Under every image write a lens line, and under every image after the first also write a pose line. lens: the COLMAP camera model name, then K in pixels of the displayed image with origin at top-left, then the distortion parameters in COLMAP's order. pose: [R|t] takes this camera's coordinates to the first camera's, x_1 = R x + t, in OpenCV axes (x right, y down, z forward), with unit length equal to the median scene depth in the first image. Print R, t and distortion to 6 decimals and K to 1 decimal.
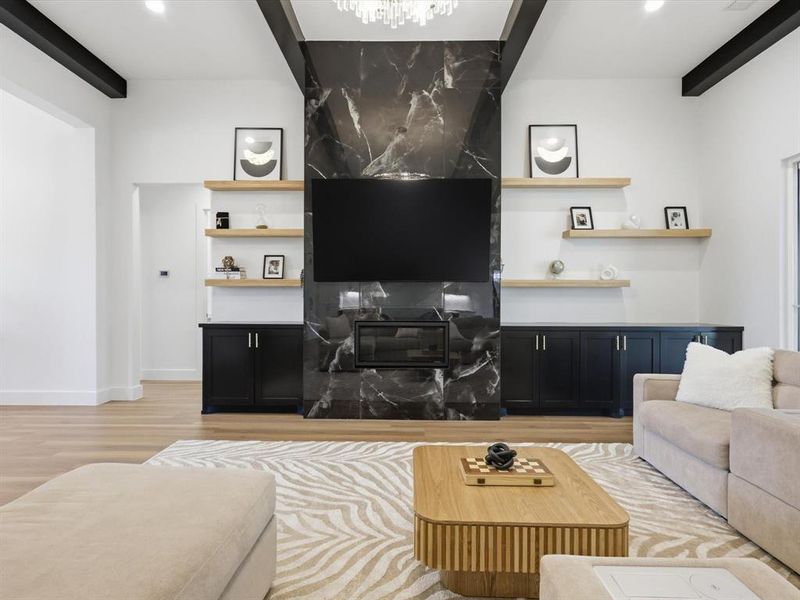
lens RADIAL K [[422.2, 0, 395.8], [0, 422.2, 301.3], [0, 0, 1]] dist [-0.001550, 0.000978]
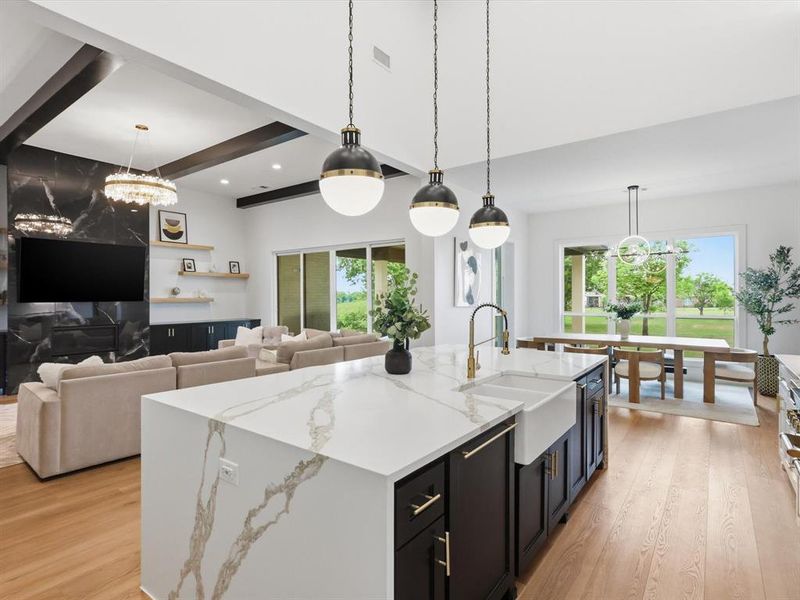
lens RADIAL K [[422.2, 0, 398.3], [0, 422.2, 295.0], [0, 0, 1]] dist [-0.001550, 0.000978]
pose [[0.583300, -0.003296, 0.812250, -0.616908], [0.009601, 0.999950, -0.002837, -0.056724], [-0.812200, 0.009453, 0.583302, -0.965277]]
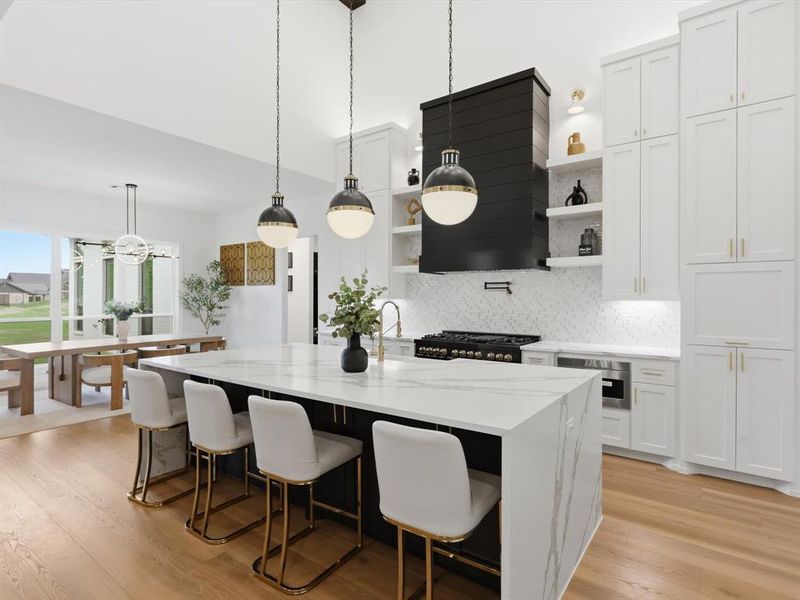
lens RADIAL K [[422.2, 0, 399.8], [0, 422.2, 297.7], [0, 0, 1]] dist [-0.001550, 0.000978]
pose [[-0.816148, -0.004955, 0.577821, -0.517057], [-0.001316, 0.999977, 0.006716, -0.056550], [-0.577841, 0.004721, -0.816136, -0.087968]]
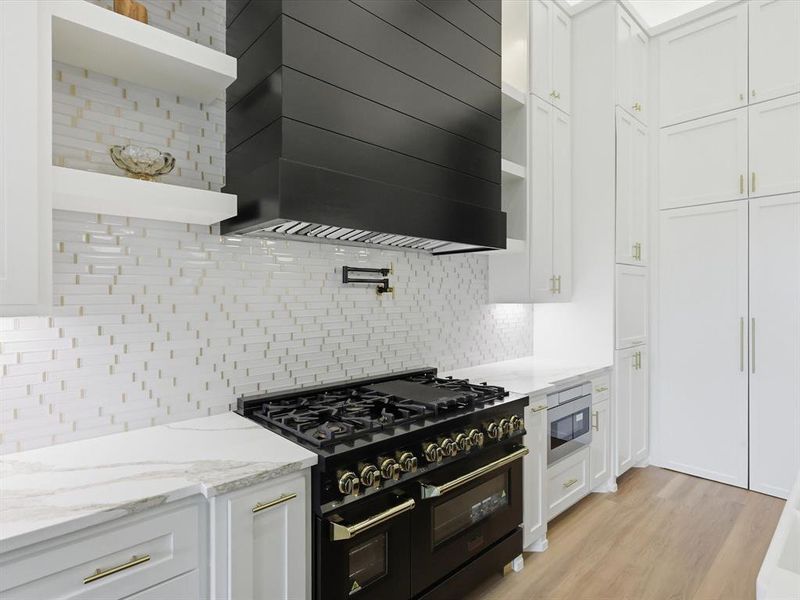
lens RADIAL K [[422.2, 0, 399.1], [0, 422.2, 295.7], [0, 0, 1]] dist [-0.001550, 0.000978]
pose [[-0.728329, 0.000321, -0.685228, 0.300595], [-0.005901, 0.999960, 0.006740, -0.060893], [0.685202, 0.008953, -0.728298, -0.792010]]
